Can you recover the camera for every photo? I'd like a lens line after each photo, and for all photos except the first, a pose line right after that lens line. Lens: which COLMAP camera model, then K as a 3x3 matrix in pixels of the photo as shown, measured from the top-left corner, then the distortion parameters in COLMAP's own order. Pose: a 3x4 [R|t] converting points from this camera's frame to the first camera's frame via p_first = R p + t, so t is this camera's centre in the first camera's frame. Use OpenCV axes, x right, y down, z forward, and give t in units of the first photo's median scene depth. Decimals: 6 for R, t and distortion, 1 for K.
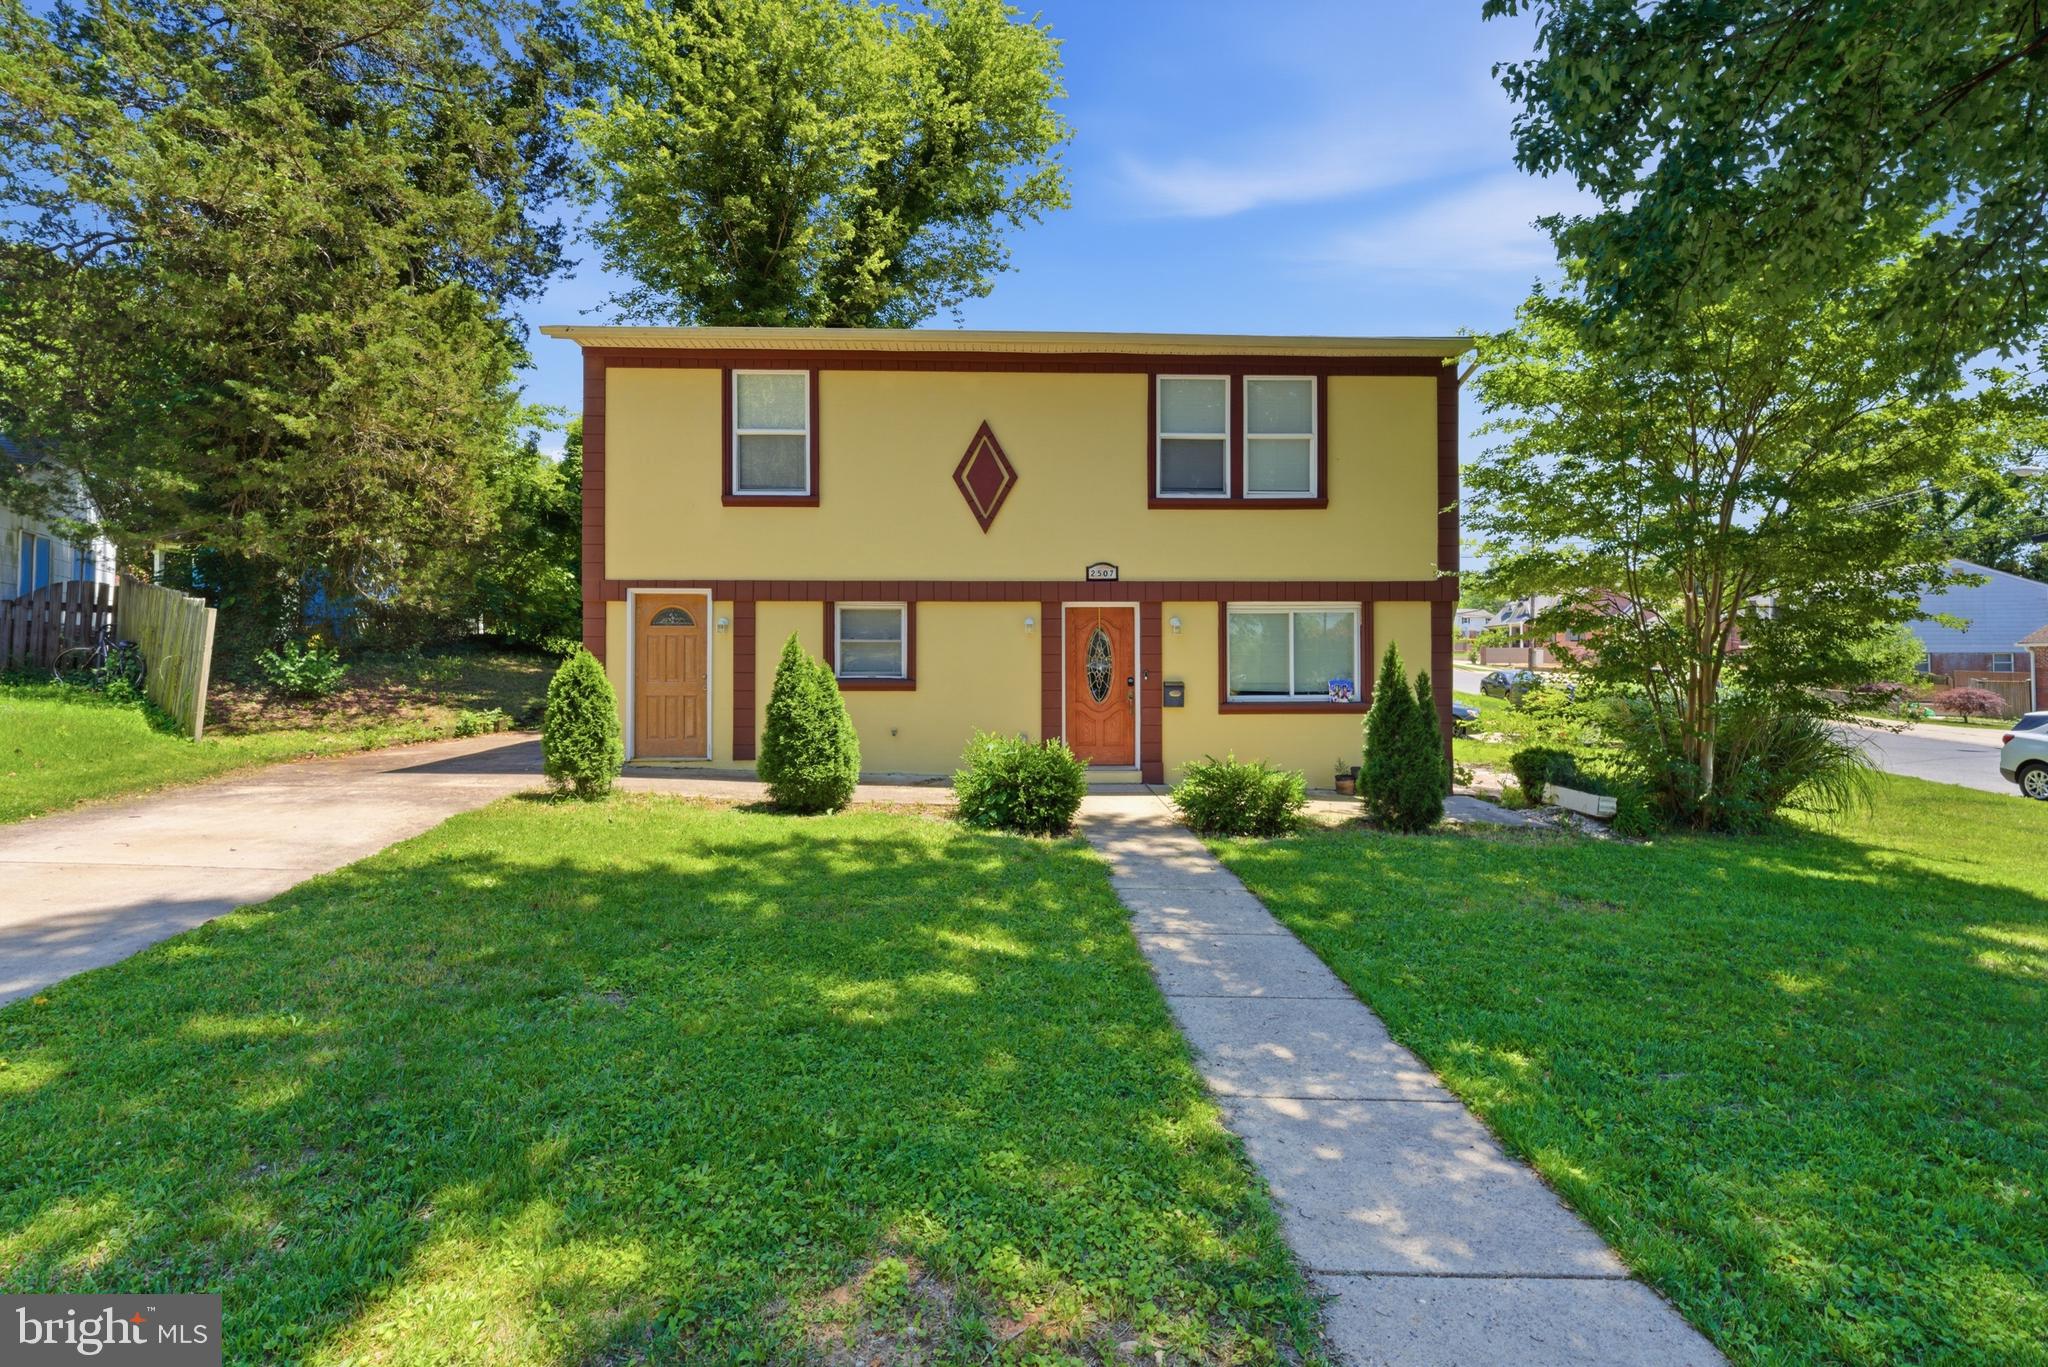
lens RADIAL K [[859.2, 0, 1024.0], [0, 859.2, 584.6], [0, 0, 1]] dist [0.000545, -0.000012]
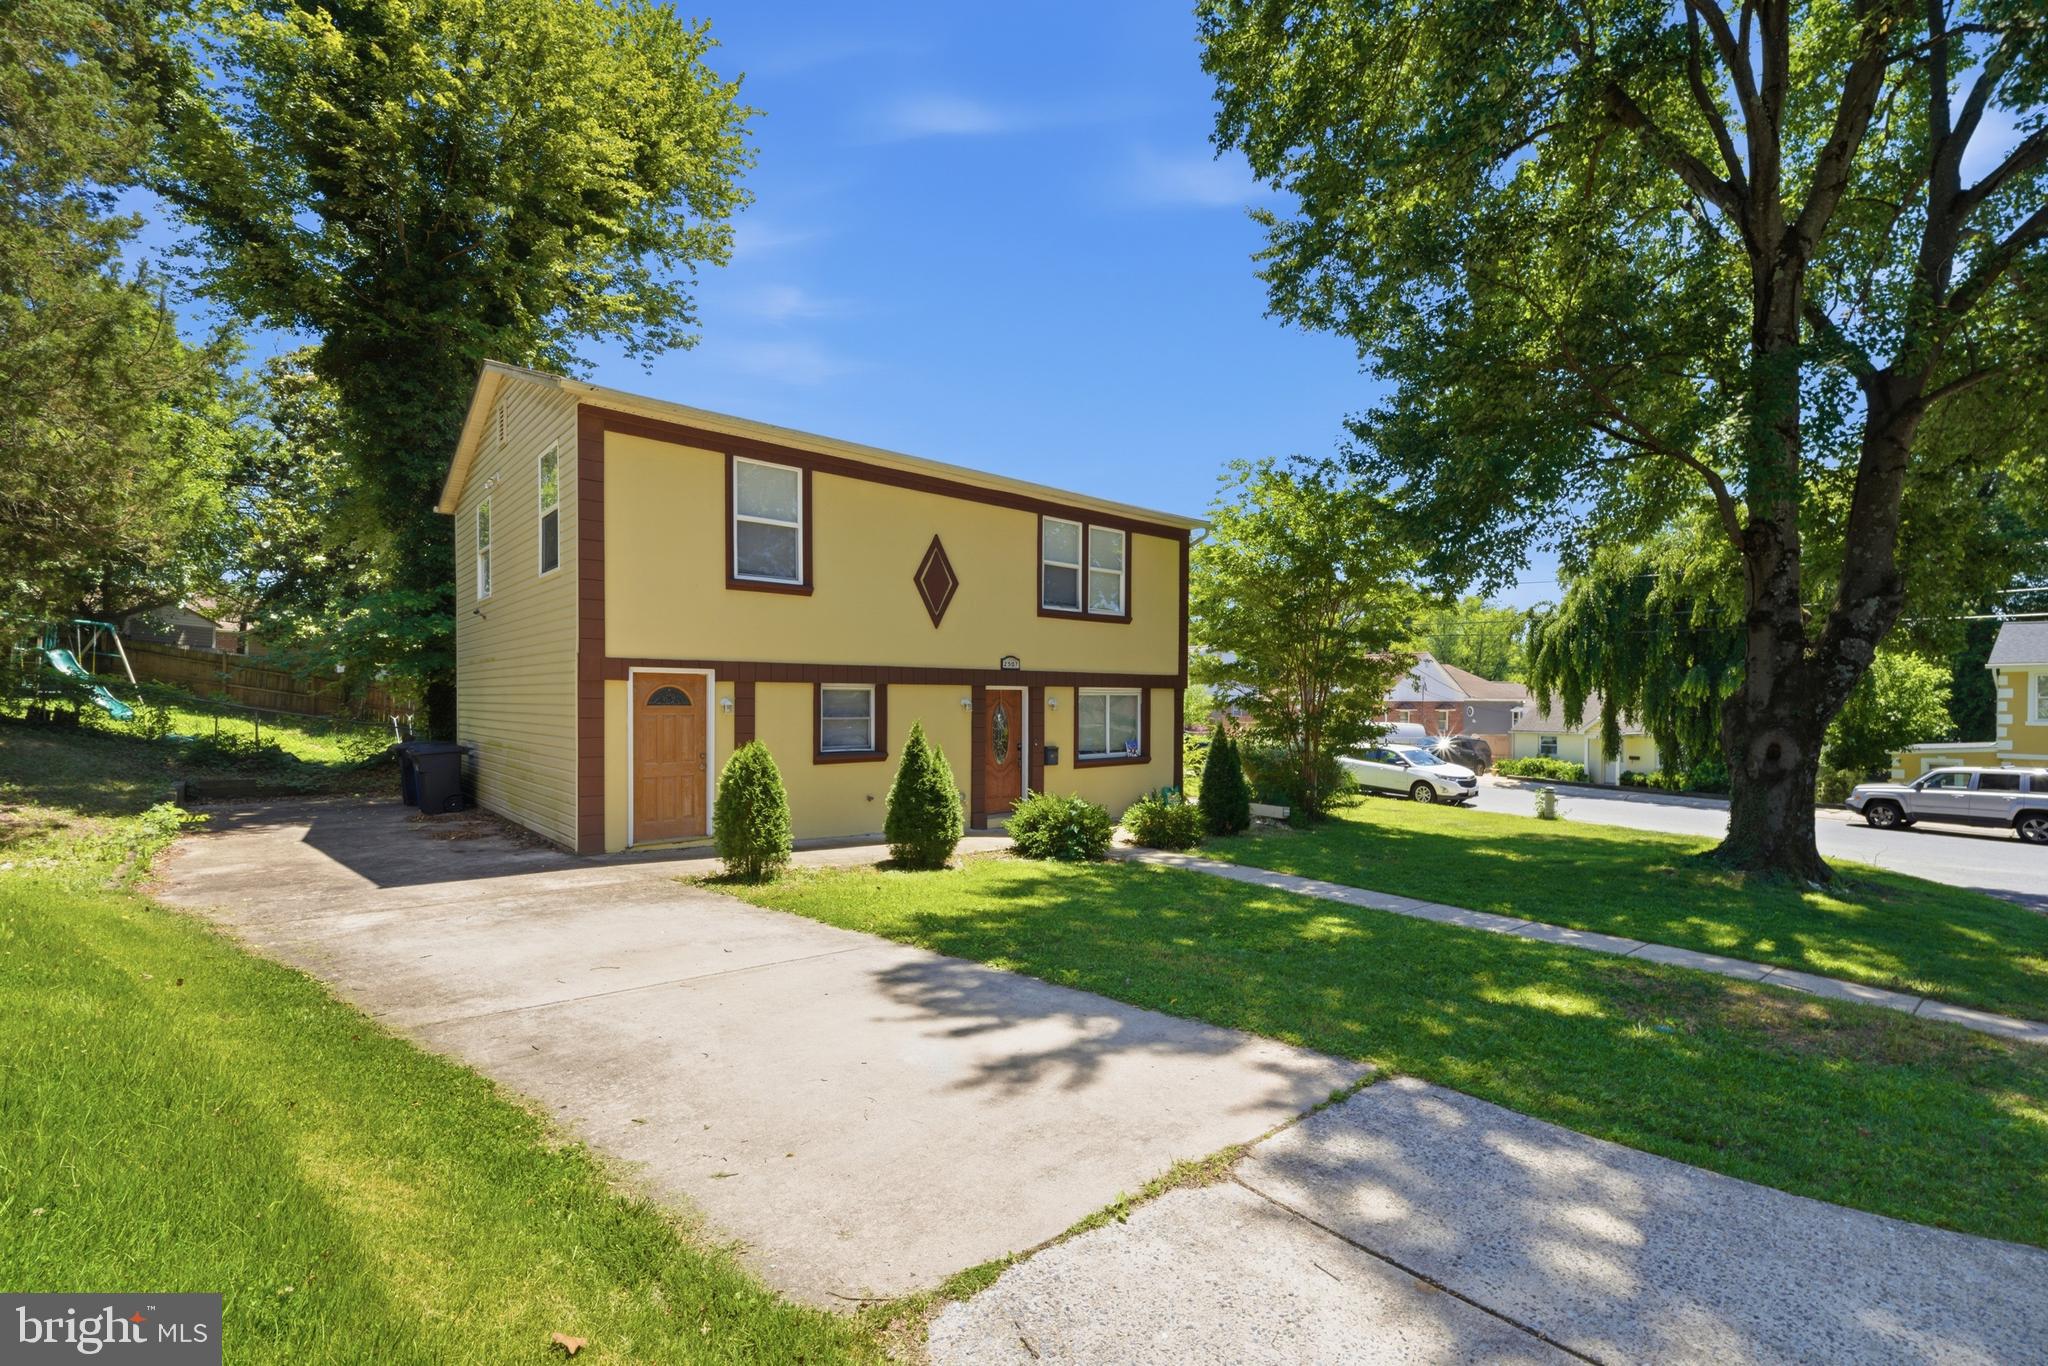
lens RADIAL K [[863.0, 0, 1033.0], [0, 863.0, 671.5], [0, 0, 1]] dist [0.001052, -0.010397]
pose [[0.772499, 0.021376, 0.634656, -0.707161], [-0.026834, 0.999639, -0.001007, -0.001615], [-0.634448, -0.016253, 0.772794, -0.026013]]
